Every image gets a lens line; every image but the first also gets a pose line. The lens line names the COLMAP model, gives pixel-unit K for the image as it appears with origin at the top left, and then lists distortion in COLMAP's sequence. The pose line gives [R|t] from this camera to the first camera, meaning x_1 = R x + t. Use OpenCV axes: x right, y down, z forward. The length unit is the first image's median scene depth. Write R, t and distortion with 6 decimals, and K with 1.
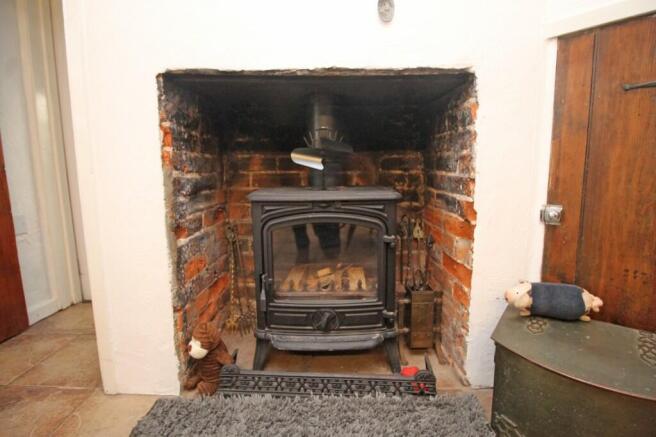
lens RADIAL K [[318.3, 0, 330.1], [0, 318.3, 214.0], [0, 0, 1]] dist [-0.001475, -0.000601]
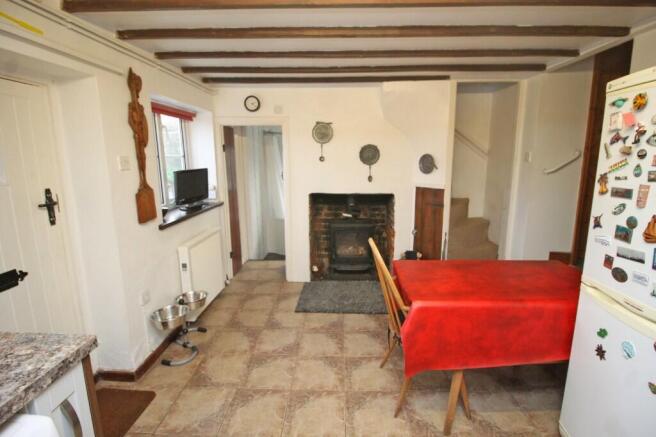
lens RADIAL K [[318.3, 0, 331.3], [0, 318.3, 217.2], [0, 0, 1]] dist [-0.001475, -0.000601]
pose [[0.999455, 0.009143, -0.031707, -0.134977], [-0.007316, 0.998332, 0.057261, -0.347794], [0.032178, -0.056998, 0.997856, -2.465750]]
